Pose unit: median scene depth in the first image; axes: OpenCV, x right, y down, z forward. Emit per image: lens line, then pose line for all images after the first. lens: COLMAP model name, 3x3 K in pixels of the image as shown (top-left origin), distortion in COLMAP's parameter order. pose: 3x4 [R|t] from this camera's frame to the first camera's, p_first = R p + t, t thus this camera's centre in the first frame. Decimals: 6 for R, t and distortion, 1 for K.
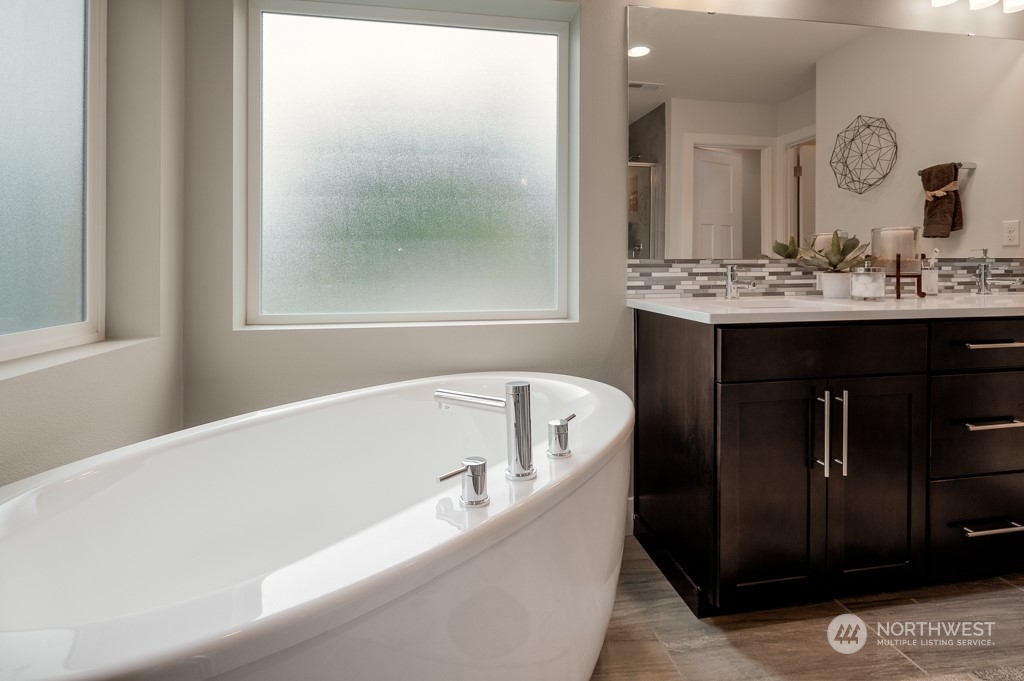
lens RADIAL K [[516.1, 0, 508.4], [0, 516.1, 269.6], [0, 0, 1]] dist [-0.002453, 0.000720]
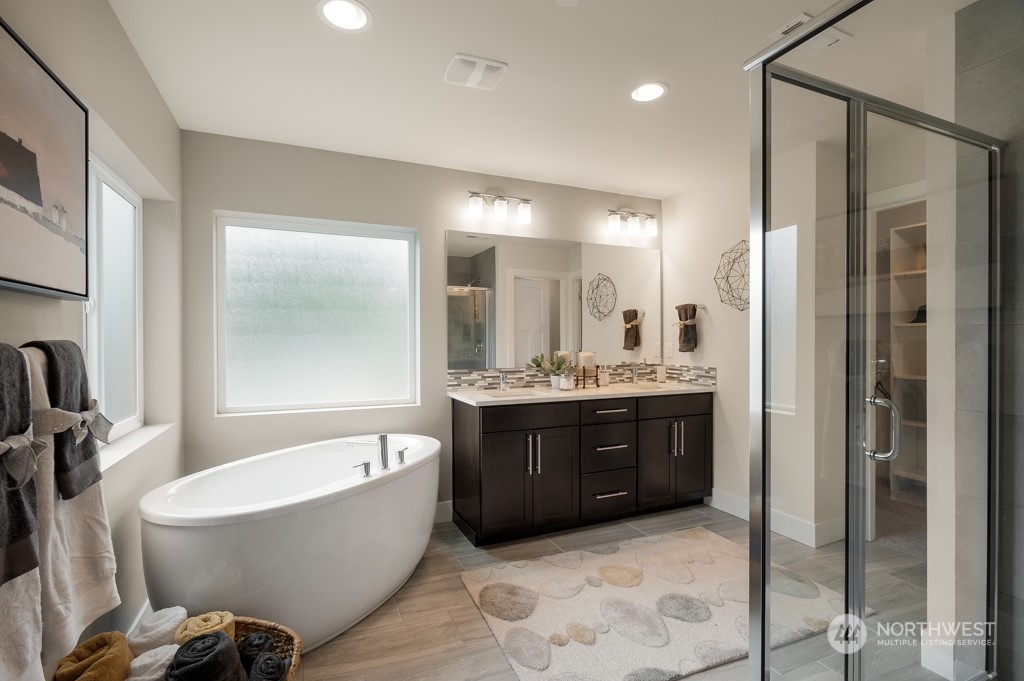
lens RADIAL K [[497.7, 0, 509.8], [0, 497.7, 352.5], [0, 0, 1]] dist [0.002545, 0.000592]
pose [[0.969478, -0.006048, 0.245105, 0.013558], [0.002654, 0.999896, 0.014177, -0.104747], [-0.245165, -0.013093, 0.969393, -0.742392]]
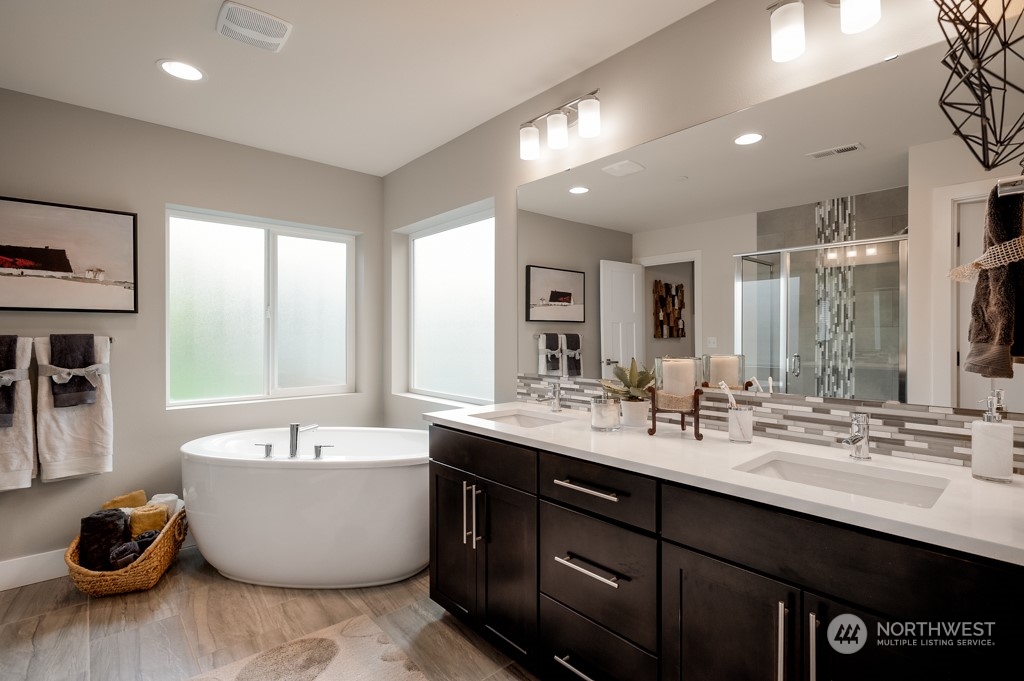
lens RADIAL K [[484.2, 0, 515.0], [0, 484.2, 338.9], [0, 0, 1]] dist [-0.001384, 0.000438]
pose [[0.523514, 0.006947, -0.851989, 1.319837], [-0.009267, 0.999954, 0.002460, -0.112379], [0.851967, 0.006607, 0.523555, 0.312379]]
